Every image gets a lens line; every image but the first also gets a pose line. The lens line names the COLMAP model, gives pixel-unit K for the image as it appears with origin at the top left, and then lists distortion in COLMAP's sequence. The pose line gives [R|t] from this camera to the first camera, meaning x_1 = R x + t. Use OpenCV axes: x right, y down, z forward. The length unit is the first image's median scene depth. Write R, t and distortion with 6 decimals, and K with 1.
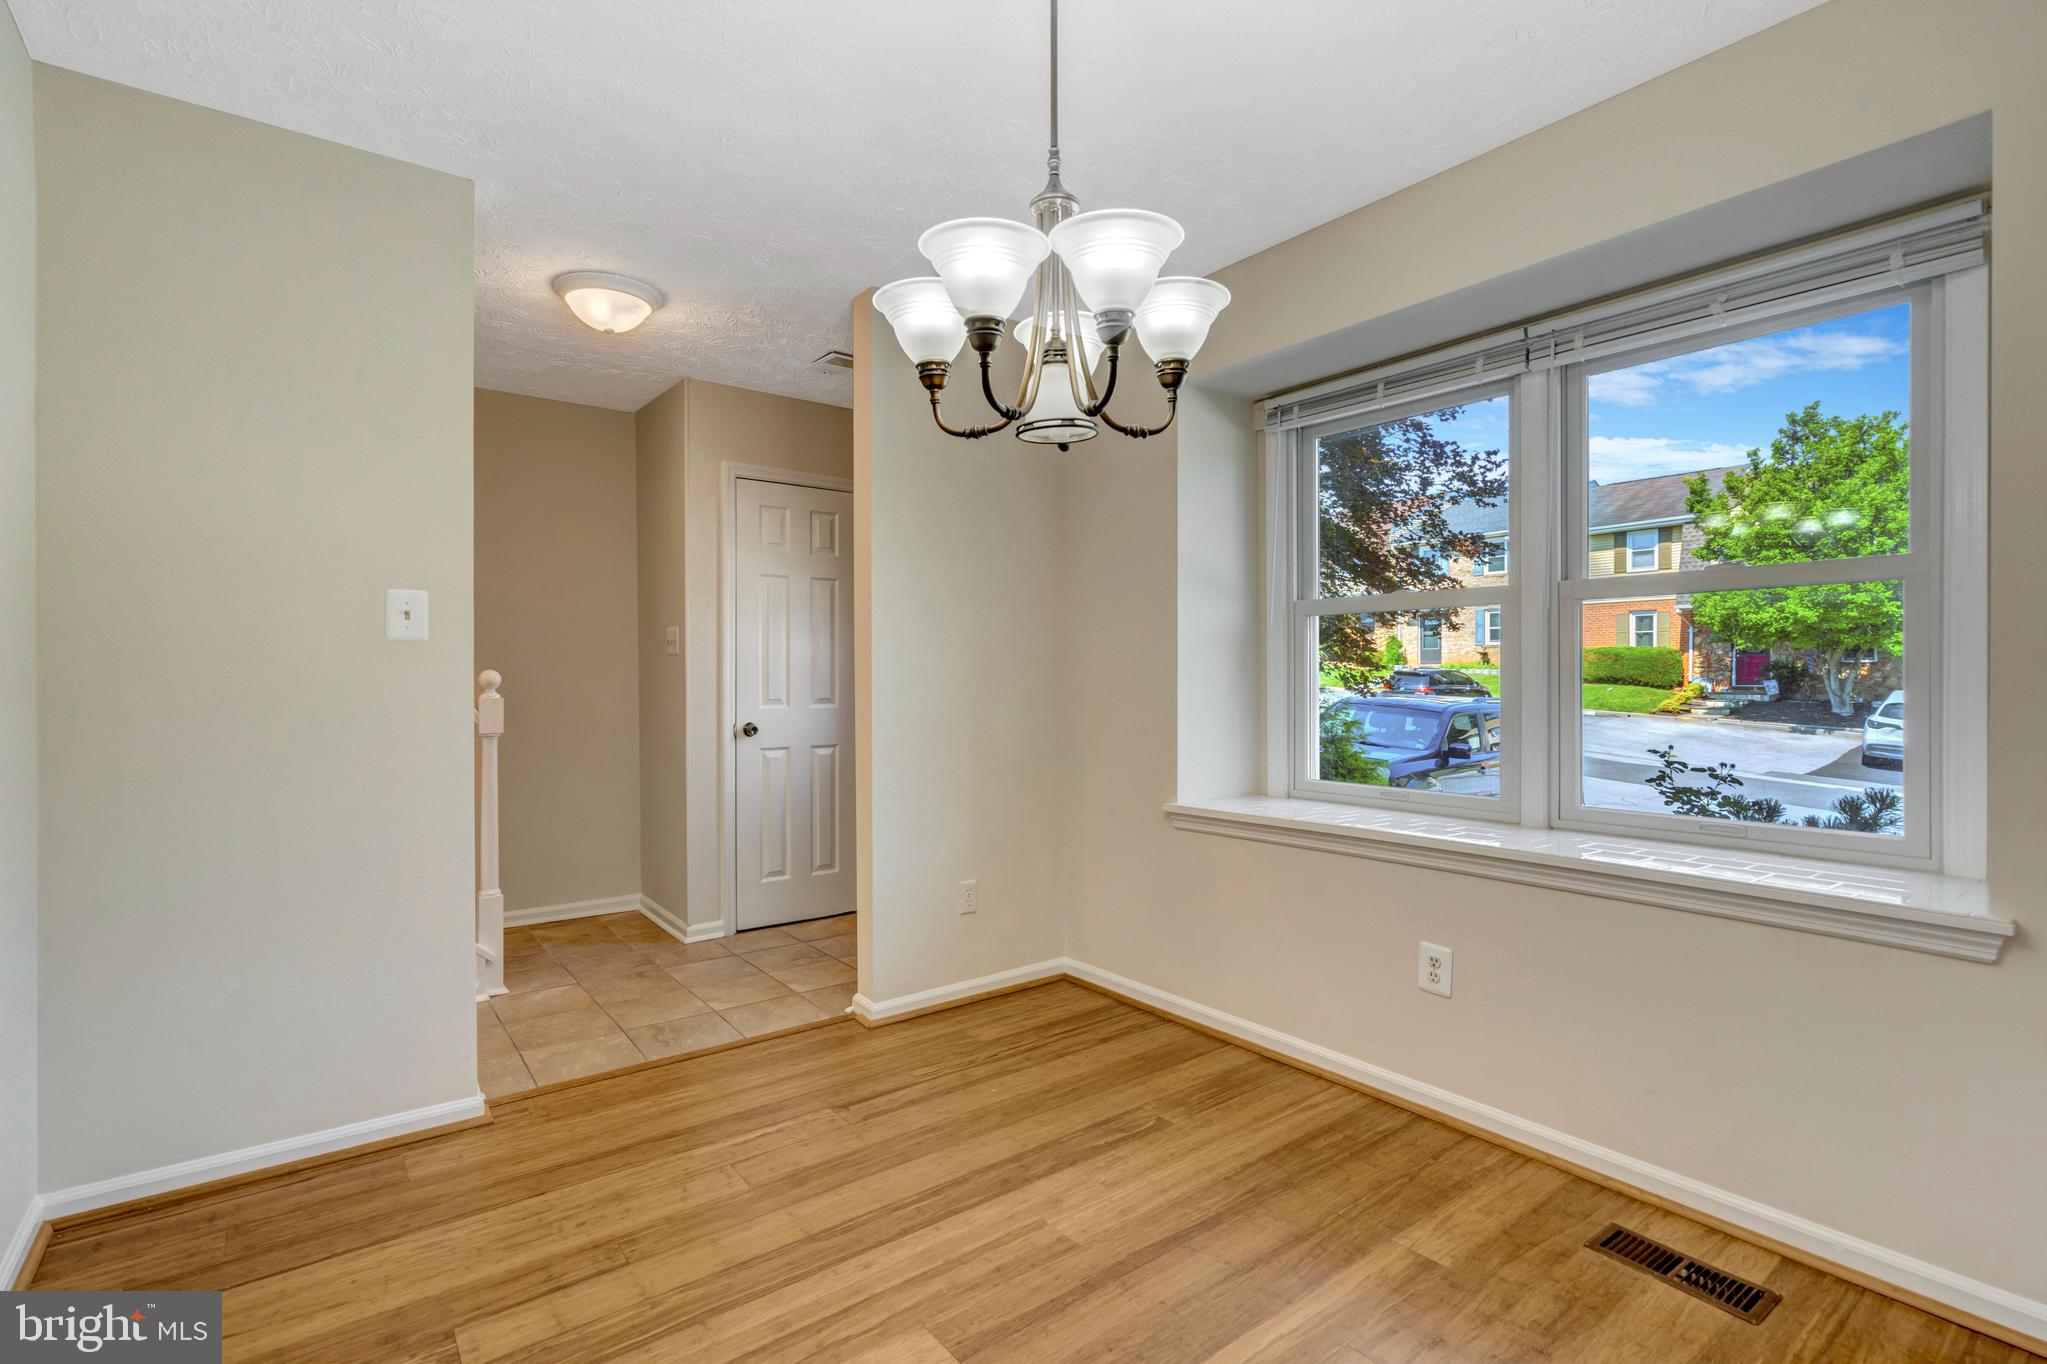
lens RADIAL K [[948.2, 0, 1002.5], [0, 948.2, 680.7], [0, 0, 1]] dist [-0.002260, 0.000259]
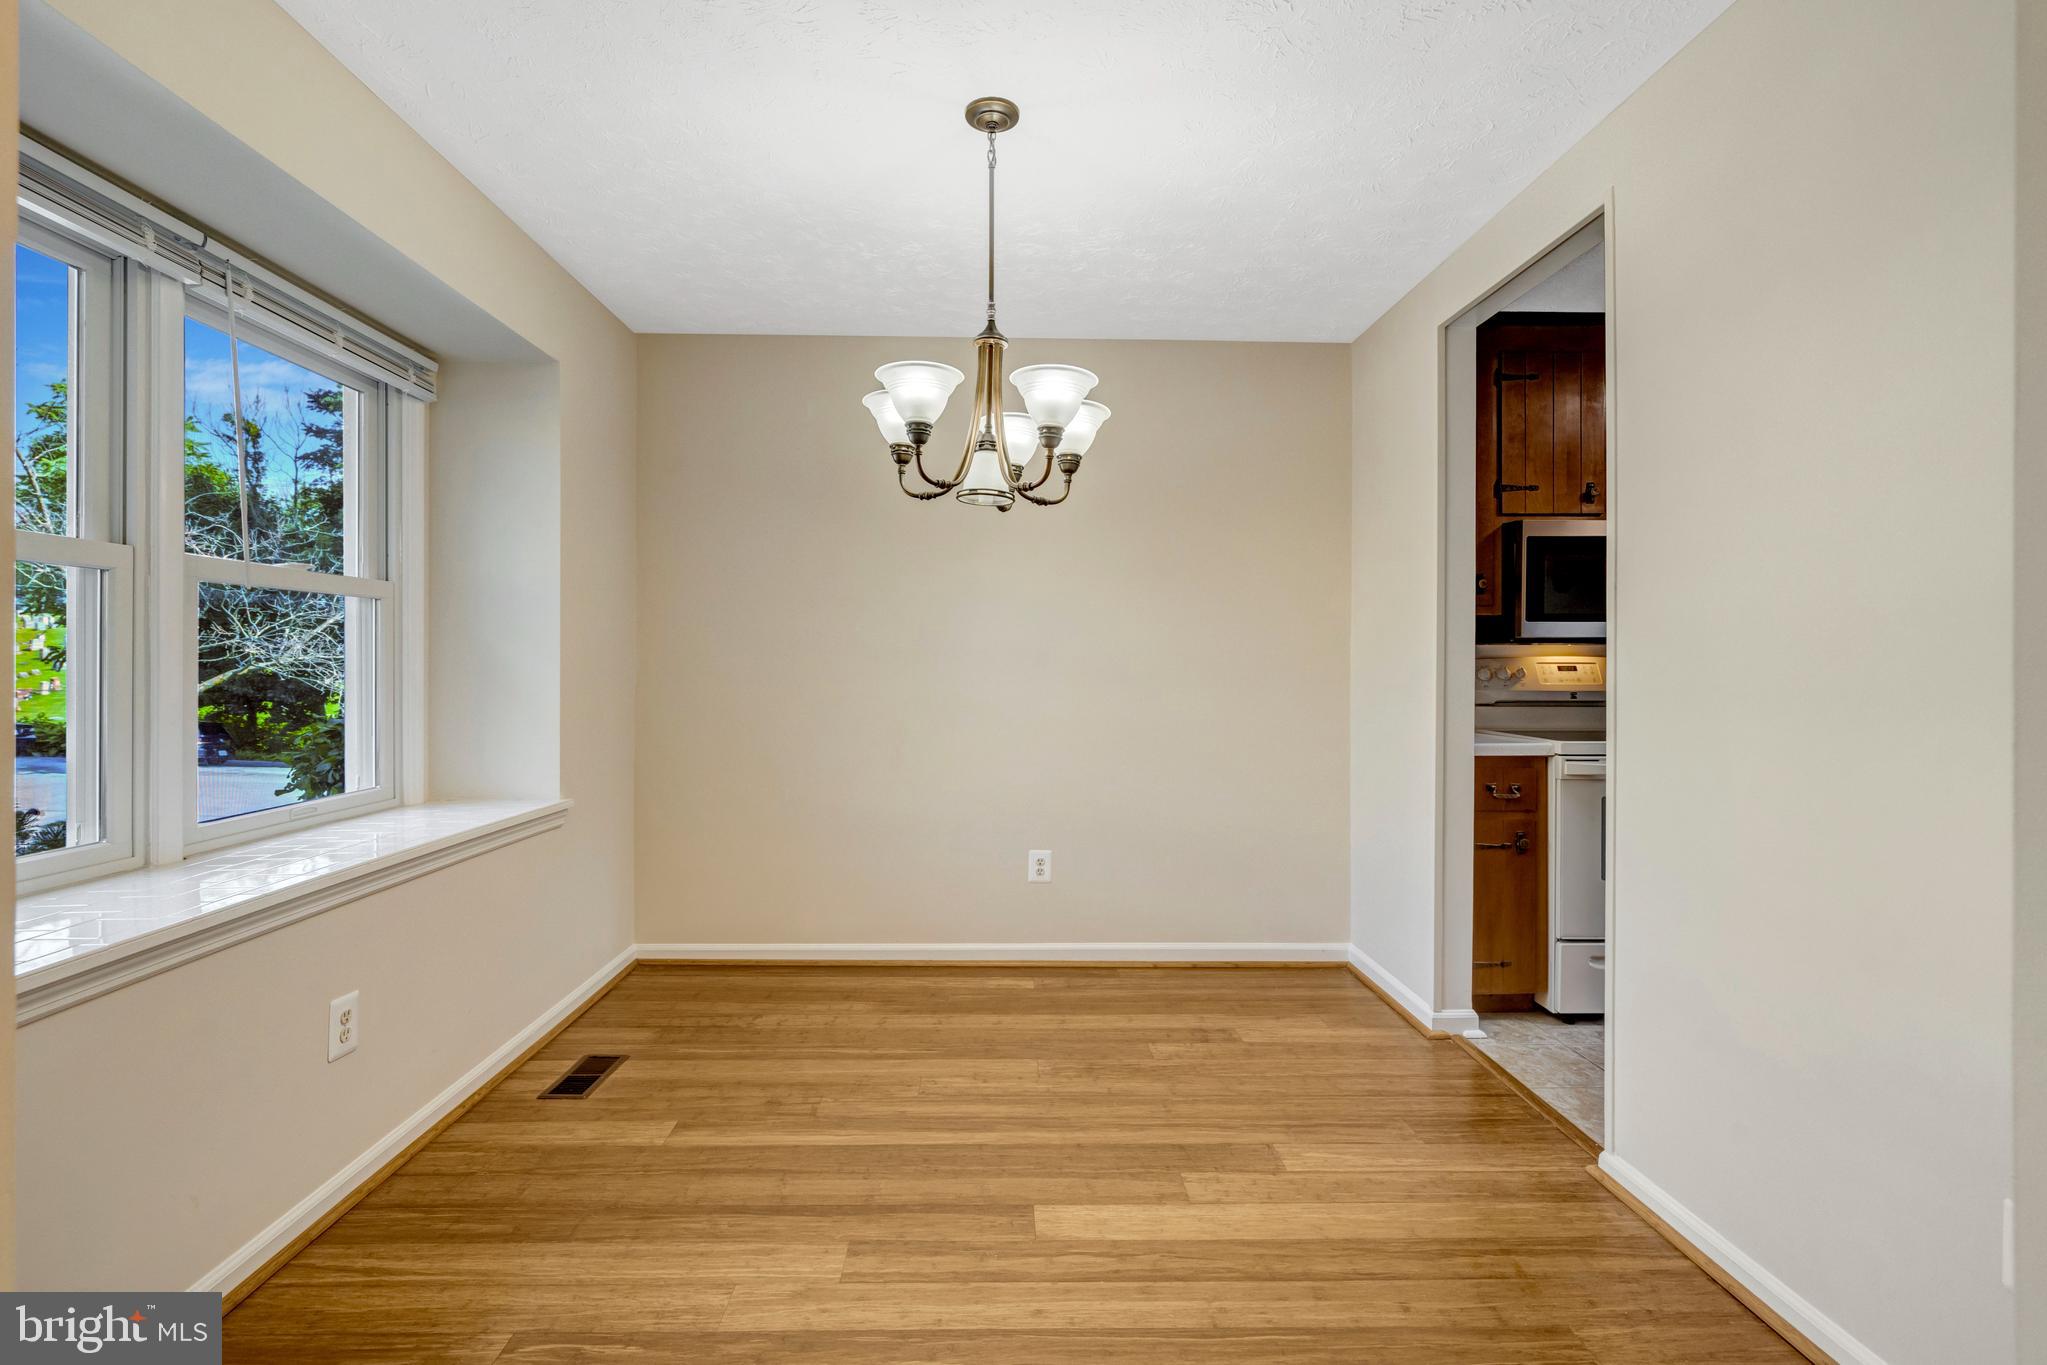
lens RADIAL K [[948.2, 0, 1006.7], [0, 948.2, 669.7], [0, 0, 1]] dist [-0.002260, 0.000259]
pose [[-0.810879, -0.002301, 0.585210, -0.639071], [0.001076, 0.999985, 0.005424, -0.013151], [-0.585213, 0.005028, -0.810864, 1.716105]]
